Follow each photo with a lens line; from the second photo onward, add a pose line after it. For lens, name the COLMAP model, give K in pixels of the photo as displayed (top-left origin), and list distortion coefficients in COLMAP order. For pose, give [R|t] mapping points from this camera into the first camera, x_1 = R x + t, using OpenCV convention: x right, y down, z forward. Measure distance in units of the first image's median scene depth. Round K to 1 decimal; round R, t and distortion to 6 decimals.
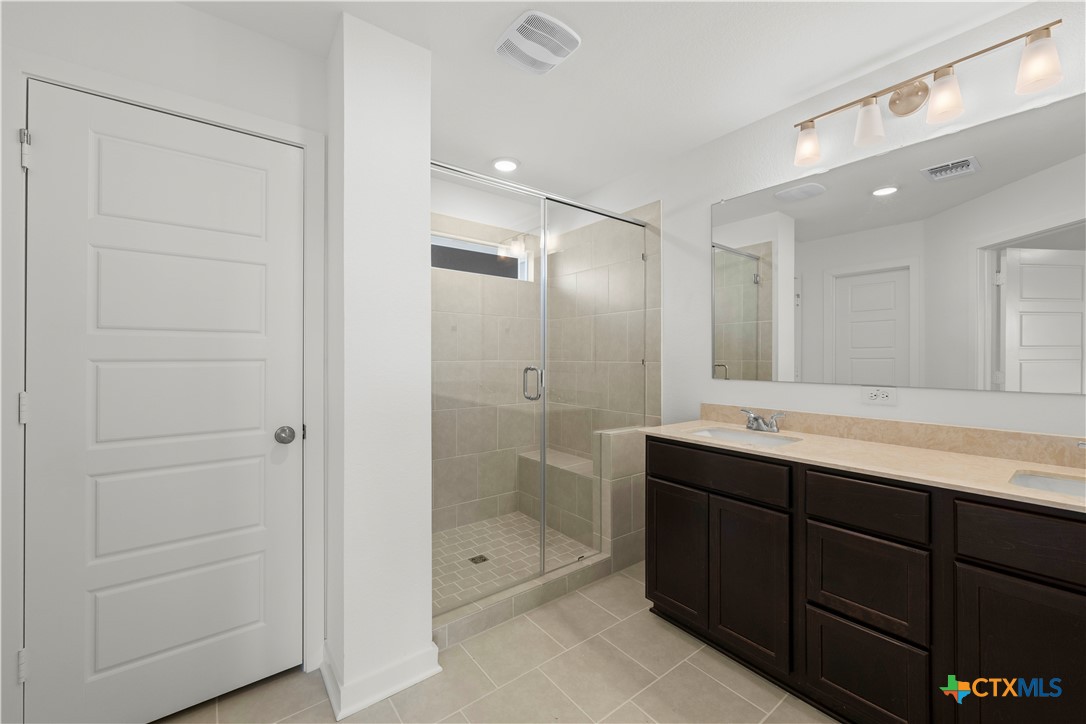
lens RADIAL K [[430.6, 0, 545.6], [0, 430.6, 357.2], [0, 0, 1]] dist [-0.001906, 0.000837]
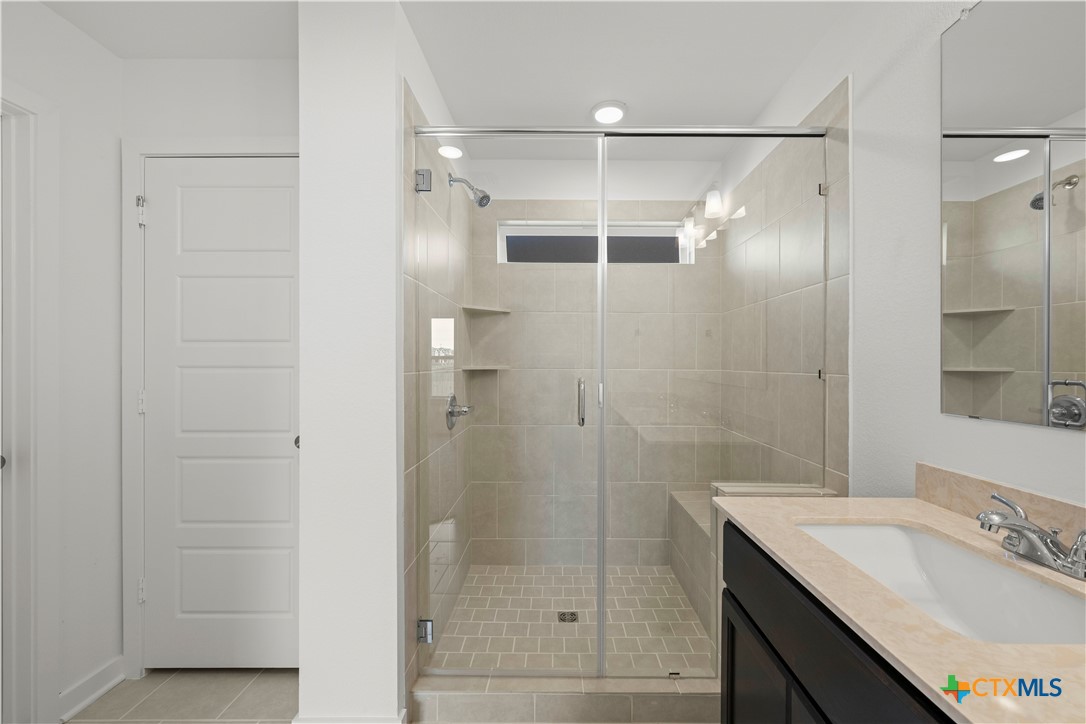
lens RADIAL K [[430.6, 0, 544.6], [0, 430.6, 365.2], [0, 0, 1]] dist [-0.001906, 0.000837]
pose [[0.789568, 0.004056, -0.613650, 0.297875], [-0.002468, 0.999991, 0.003434, -0.002004], [0.613659, -0.001198, 0.789570, 0.336946]]
